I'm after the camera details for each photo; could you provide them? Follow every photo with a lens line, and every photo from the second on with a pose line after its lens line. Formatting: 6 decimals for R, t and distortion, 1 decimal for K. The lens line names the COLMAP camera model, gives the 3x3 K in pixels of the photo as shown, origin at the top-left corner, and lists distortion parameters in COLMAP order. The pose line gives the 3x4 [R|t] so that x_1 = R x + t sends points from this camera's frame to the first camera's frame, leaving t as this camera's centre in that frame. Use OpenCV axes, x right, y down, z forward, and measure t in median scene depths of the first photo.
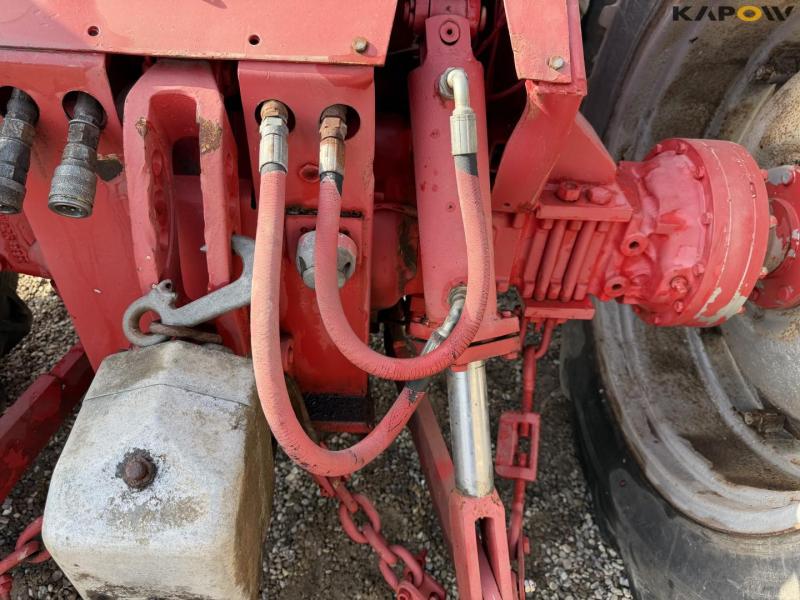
lens RADIAL K [[547.3, 0, 401.2], [0, 547.3, 308.5], [0, 0, 1]] dist [0.030989, -0.043766]
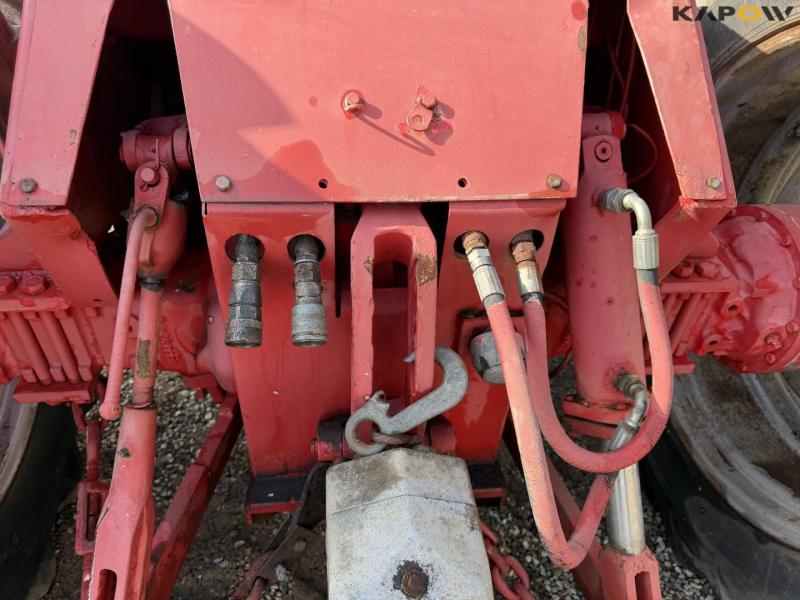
lens RADIAL K [[547.3, 0, 401.2], [0, 547.3, 308.5], [0, 0, 1]] dist [0.030989, -0.043766]
pose [[0.996430, -0.065153, 0.053682, -0.290876], [0.065952, 0.997735, -0.013243, -0.137260], [-0.052698, 0.016736, 0.998470, -0.072845]]
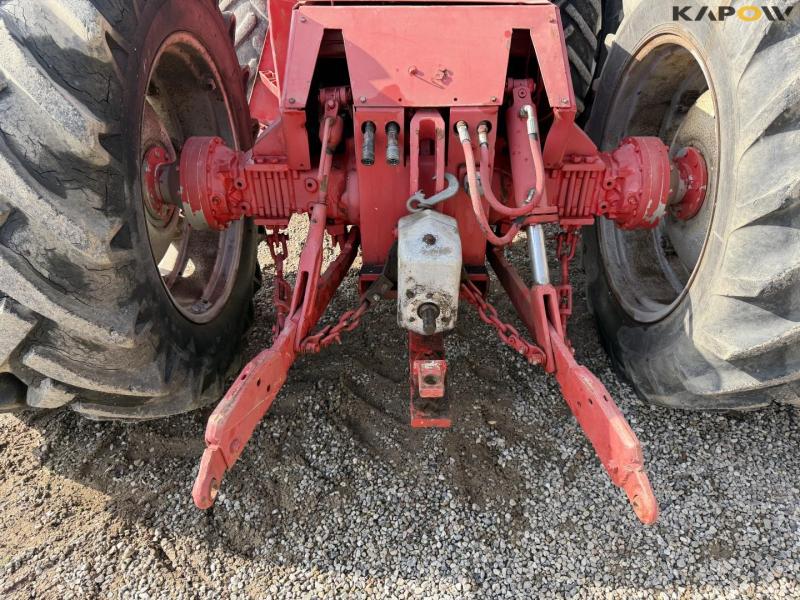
lens RADIAL K [[516.3, 0, 418.2], [0, 516.3, 301.4], [0, 0, 1]] dist [0.079697, -0.123793]
pose [[0.997926, -0.044415, -0.046598, -0.234732], [0.038432, 0.991754, -0.122256, 0.533455], [0.051644, 0.120211, 0.991404, -0.955310]]
